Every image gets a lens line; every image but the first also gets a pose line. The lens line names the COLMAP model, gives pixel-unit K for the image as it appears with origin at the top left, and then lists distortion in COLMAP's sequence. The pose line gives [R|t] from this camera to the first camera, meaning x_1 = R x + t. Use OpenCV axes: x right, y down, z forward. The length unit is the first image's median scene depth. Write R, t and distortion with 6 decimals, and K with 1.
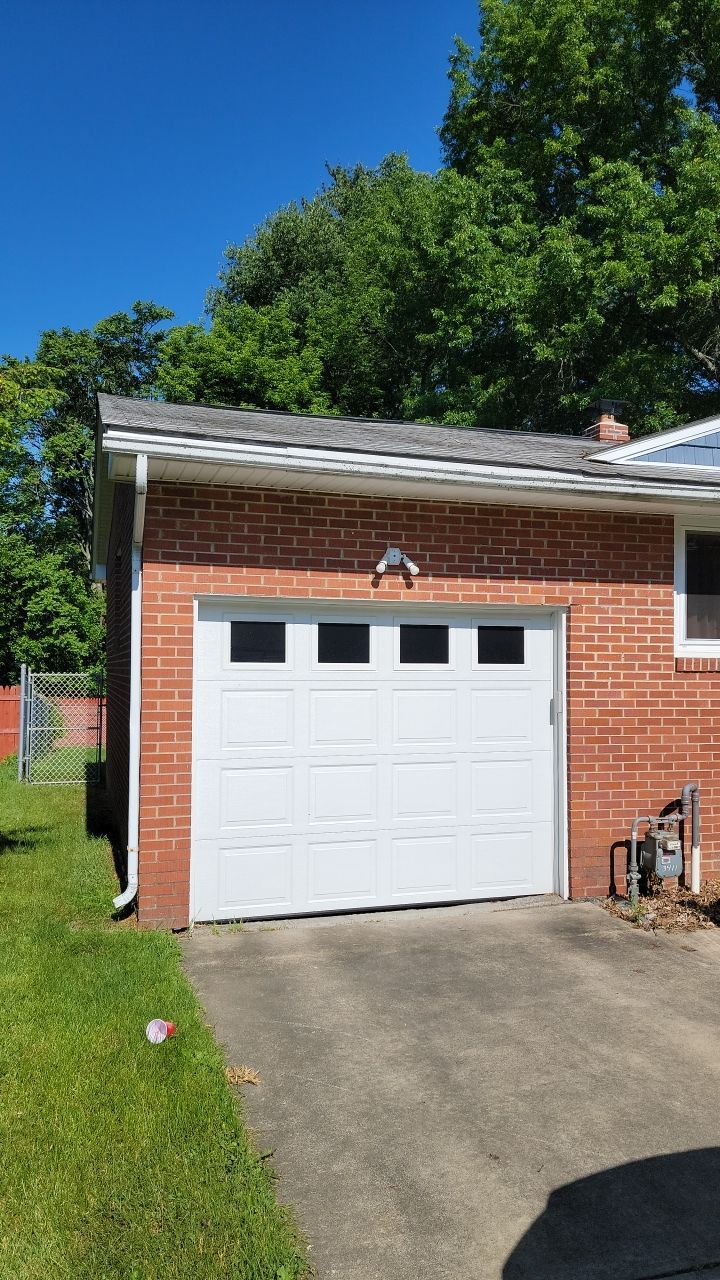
lens RADIAL K [[881.6, 0, 362.5], [0, 881.6, 639.2], [0, 0, 1]] dist [0.068851, -0.046264]
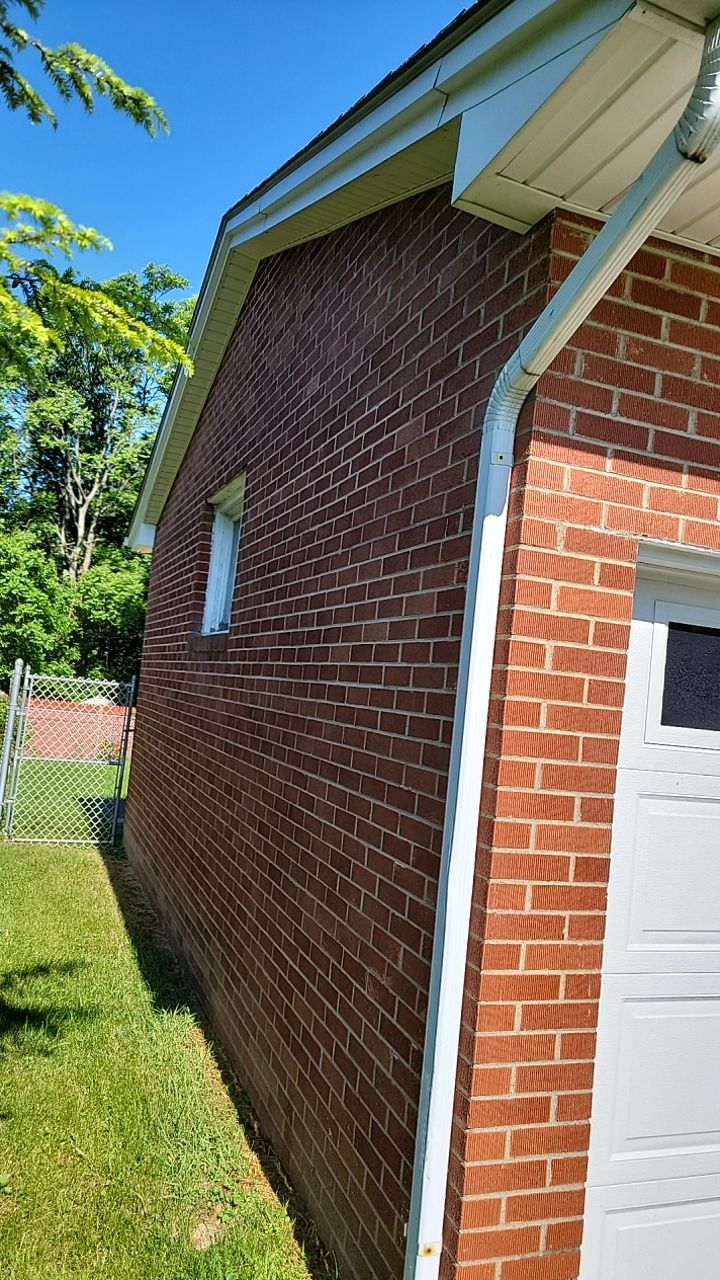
lens RADIAL K [[881.6, 0, 366.2], [0, 881.6, 641.4], [0, 0, 1]] dist [0.068851, -0.046264]
pose [[0.993428, 0.099945, 0.055779, -0.115010], [-0.098659, 0.994798, -0.025354, 0.004425], [-0.058023, 0.019684, 0.998121, 0.227865]]
